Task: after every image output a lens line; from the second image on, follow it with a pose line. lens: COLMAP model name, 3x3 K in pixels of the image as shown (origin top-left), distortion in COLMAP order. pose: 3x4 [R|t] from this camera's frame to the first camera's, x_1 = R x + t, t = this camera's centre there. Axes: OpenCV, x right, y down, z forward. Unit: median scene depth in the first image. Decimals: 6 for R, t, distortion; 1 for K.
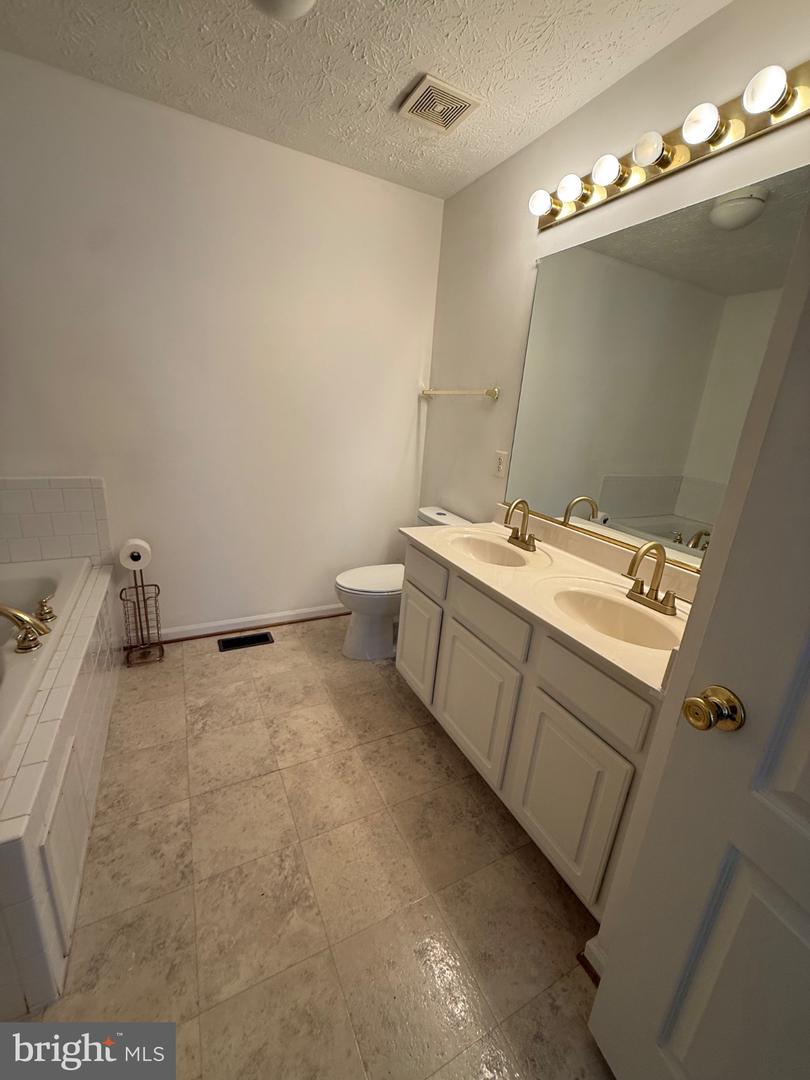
lens RADIAL K [[434.3, 0, 407.6], [0, 434.3, 538.8], [0, 0, 1]] dist [0.002056, 0.000402]
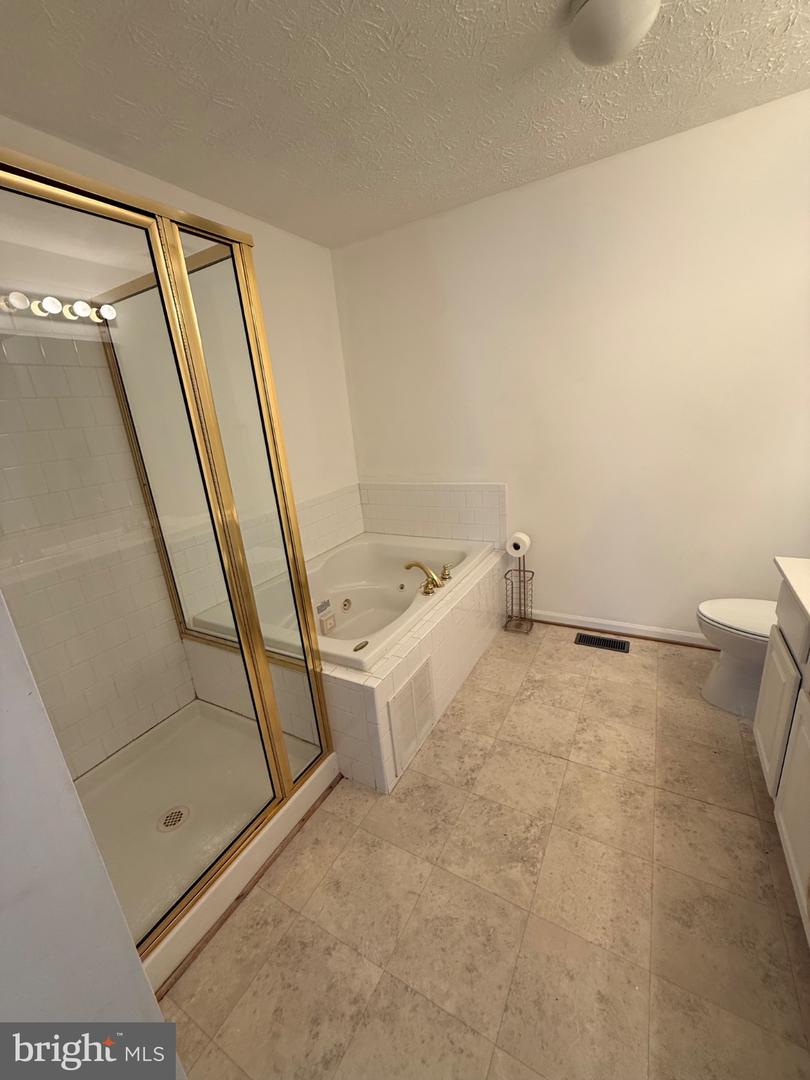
lens RADIAL K [[434.3, 0, 406.8], [0, 434.3, 542.4], [0, 0, 1]] dist [0.002056, 0.000402]
pose [[0.536704, 0.131022, -0.833536, 0.299398], [-0.120059, 0.989677, 0.078261, -0.037146], [0.835185, 0.058071, 0.546894, 0.042054]]
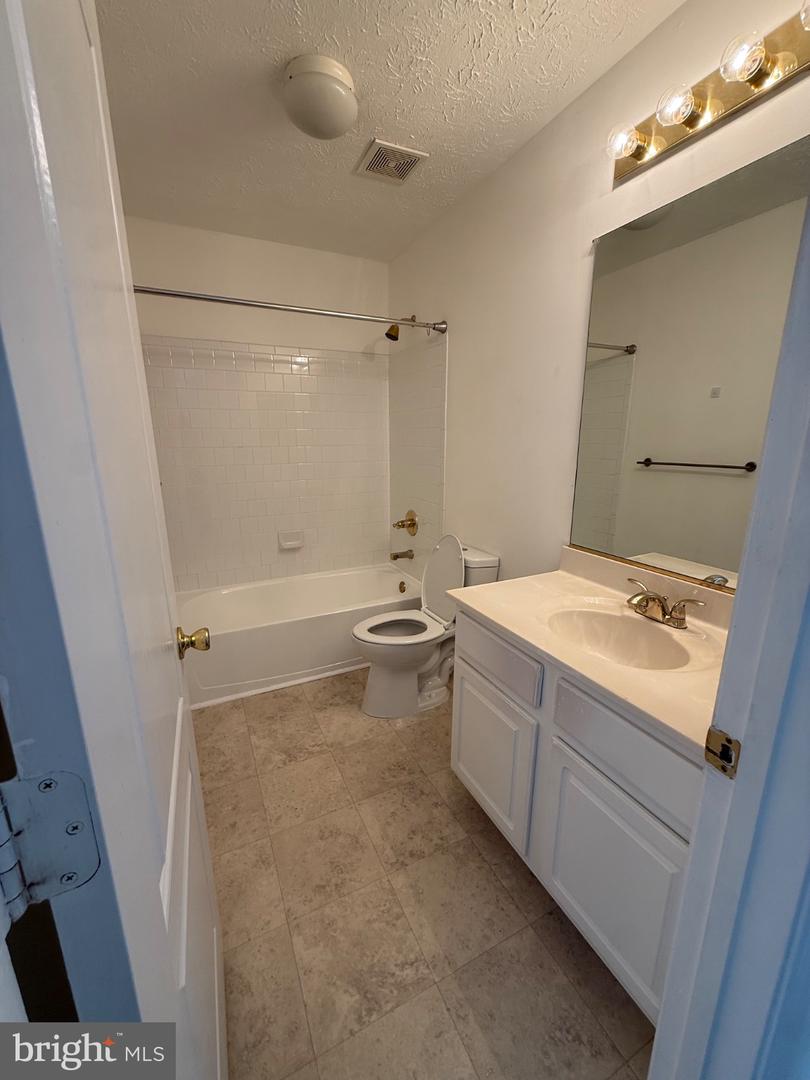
lens RADIAL K [[434.3, 0, 406.9], [0, 434.3, 539.6], [0, 0, 1]] dist [0.002056, 0.000402]
pose [[-0.029513, 0.161168, -0.986486, 0.323943], [-0.279119, 0.946328, 0.162958, -0.146375], [0.959803, 0.280157, 0.017056, 0.563213]]
